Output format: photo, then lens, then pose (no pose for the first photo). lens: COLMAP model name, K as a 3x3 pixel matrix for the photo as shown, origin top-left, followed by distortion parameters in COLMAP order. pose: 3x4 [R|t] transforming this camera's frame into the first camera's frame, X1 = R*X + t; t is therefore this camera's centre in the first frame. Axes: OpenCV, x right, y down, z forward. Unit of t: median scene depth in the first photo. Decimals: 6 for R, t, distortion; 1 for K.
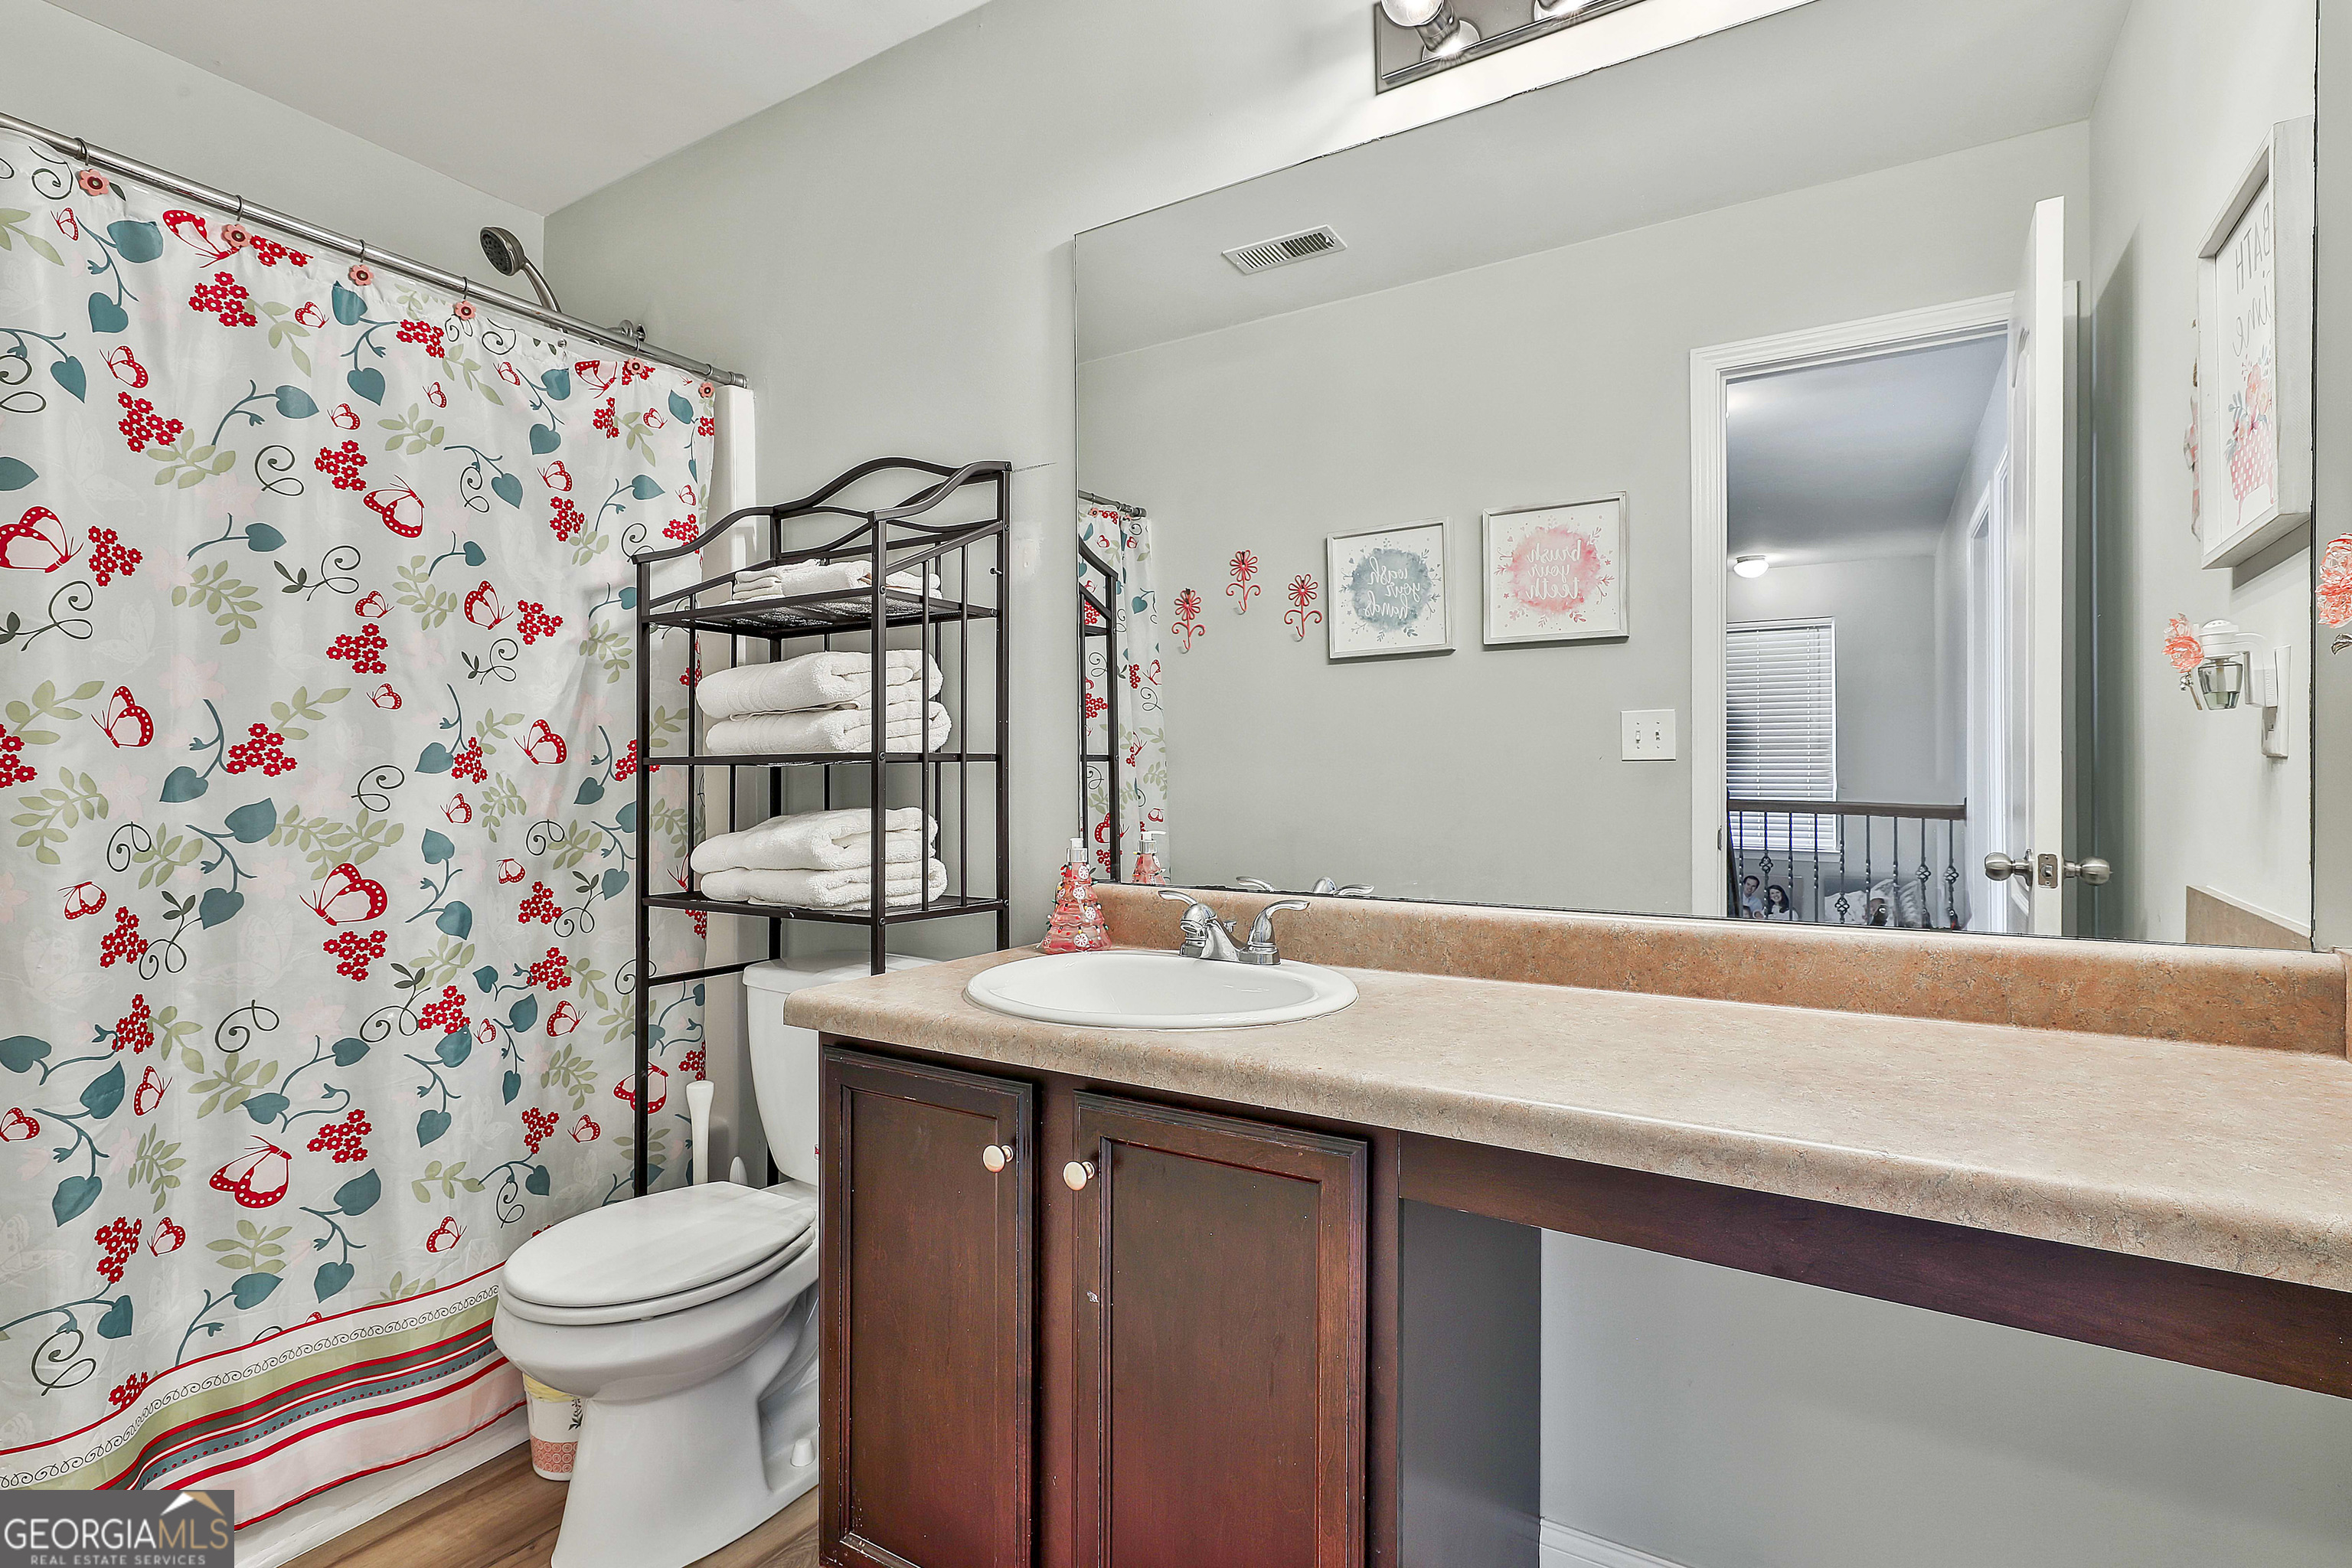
lens RADIAL K [[1134.8, 0, 1171.7], [0, 1134.8, 779.0], [0, 0, 1]] dist [-0.005602, 0.003157]
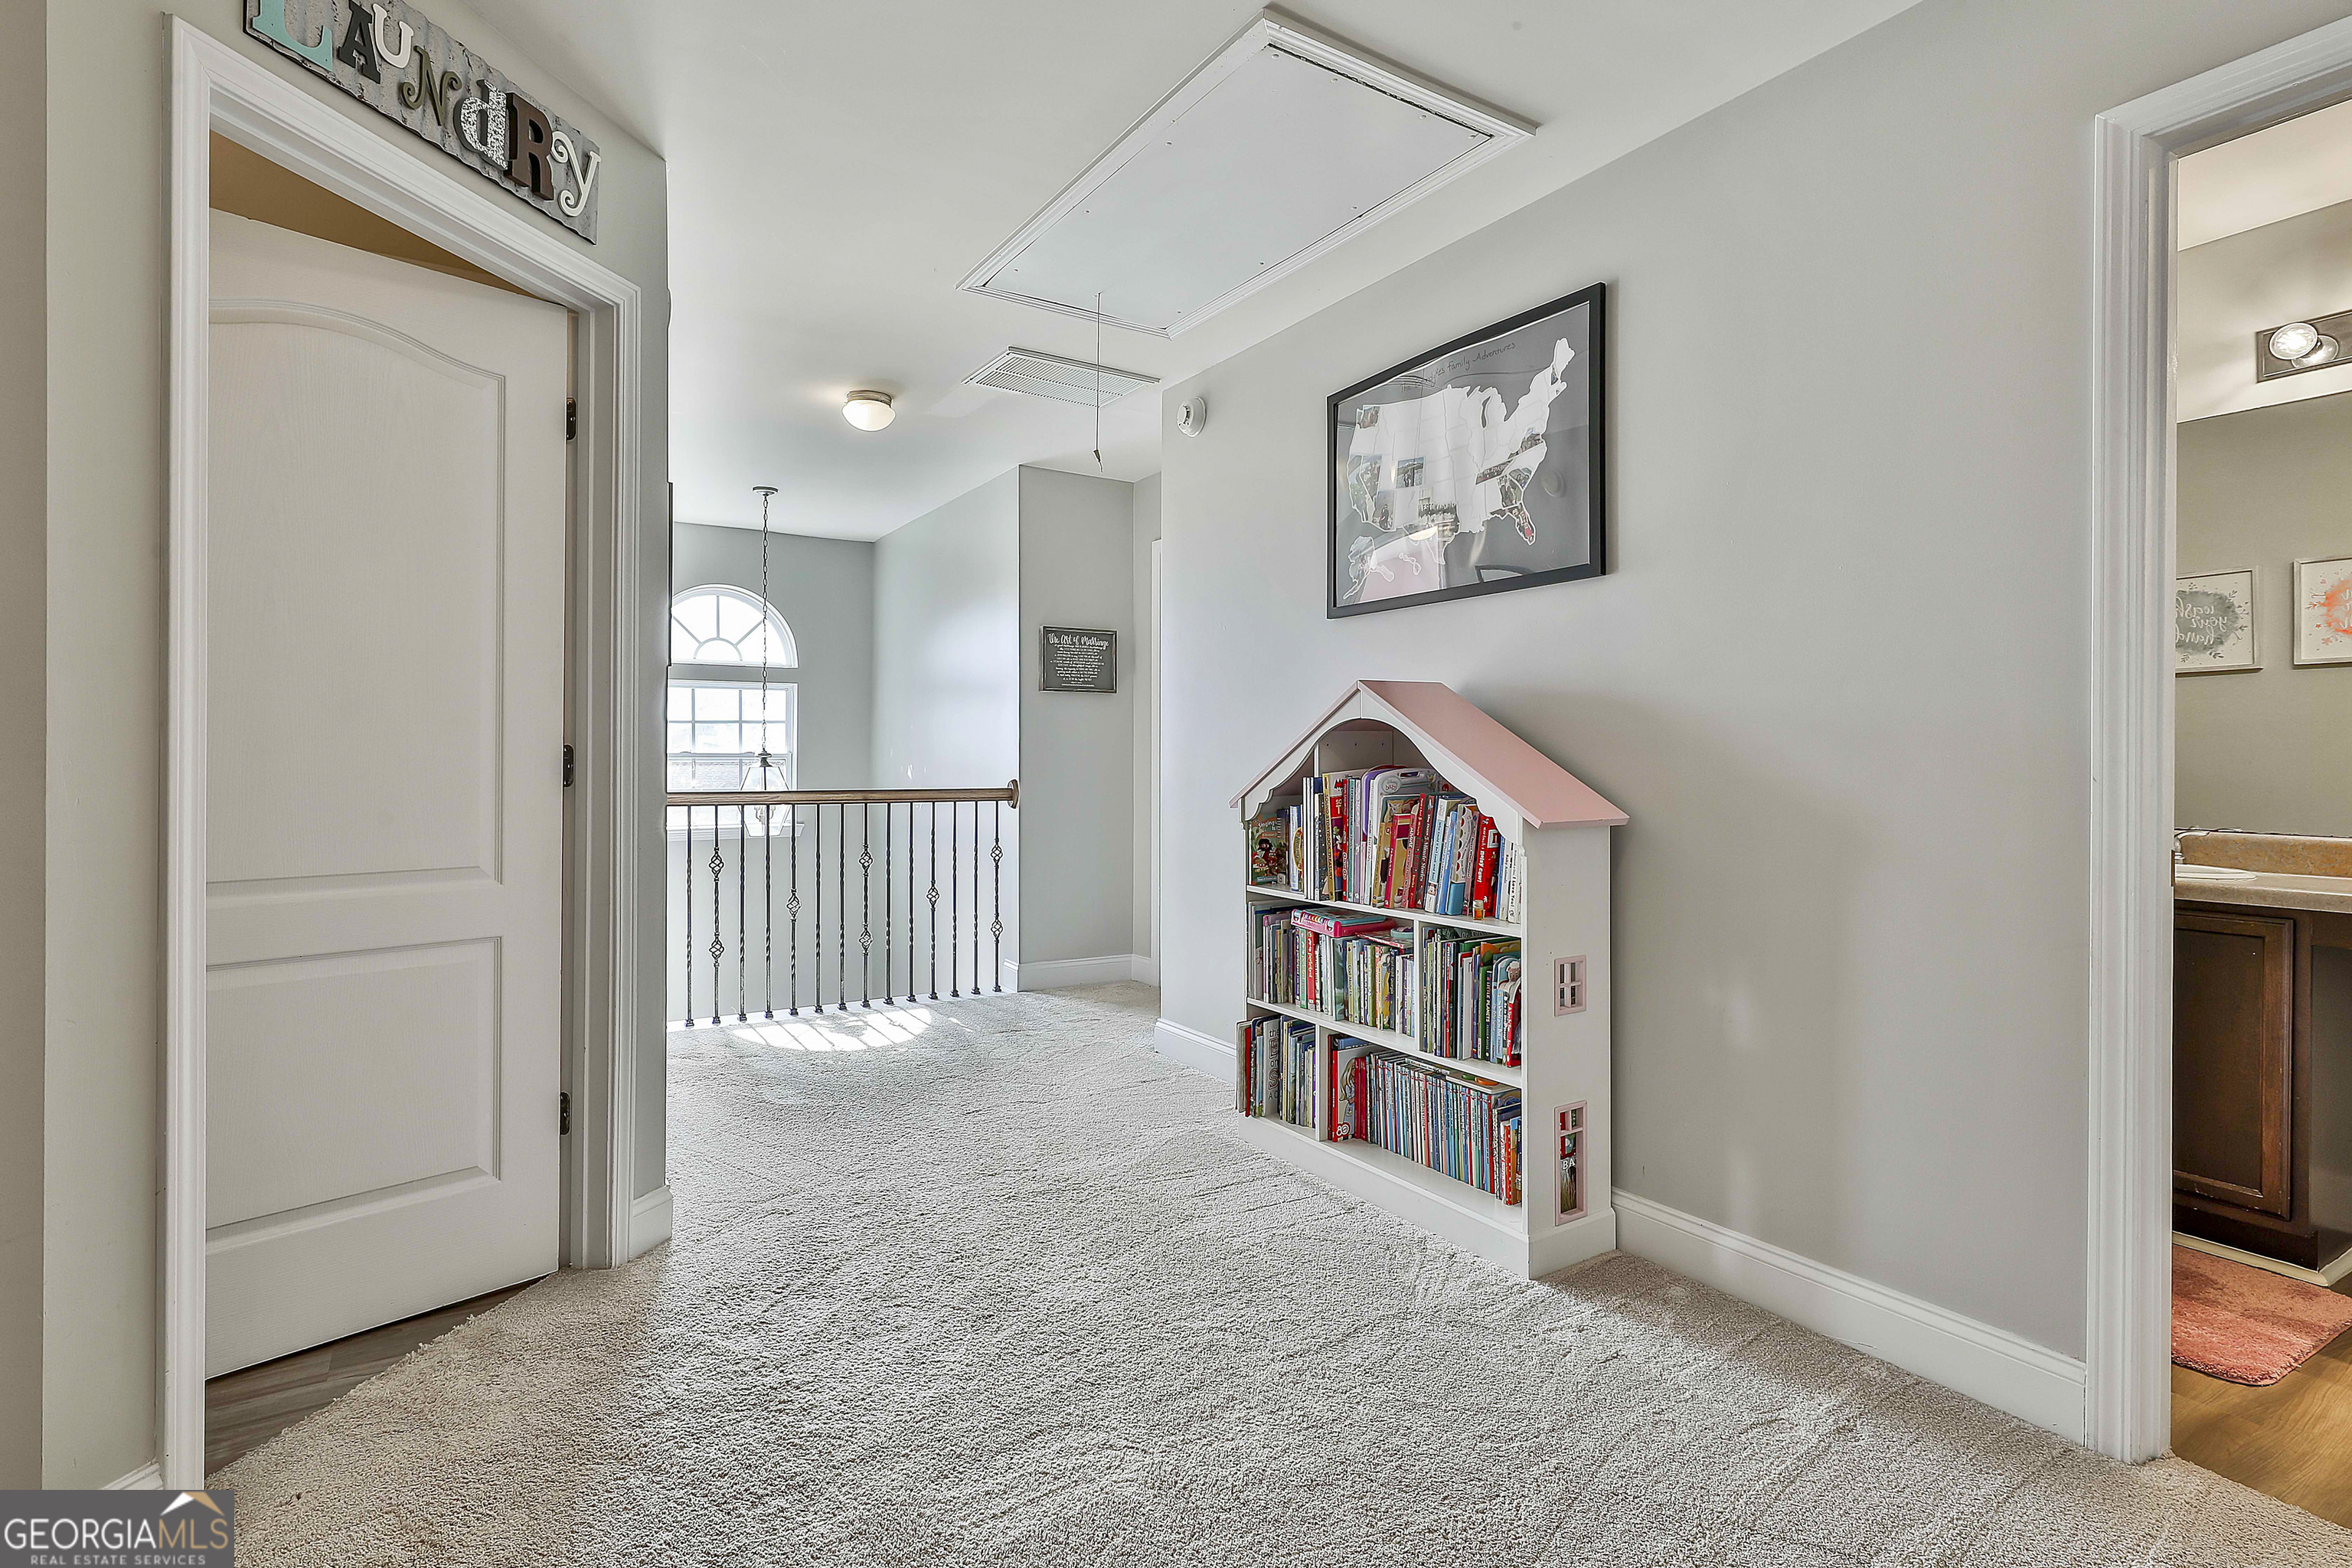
lens RADIAL K [[1134.8, 0, 1178.8], [0, 1134.8, 780.4], [0, 0, 1]] dist [-0.005602, 0.003157]
pose [[0.897009, 0.011433, -0.441864, -0.284306], [-0.006294, 0.999894, 0.013095, 0.004815], [0.441967, -0.008965, 0.896986, -0.698016]]
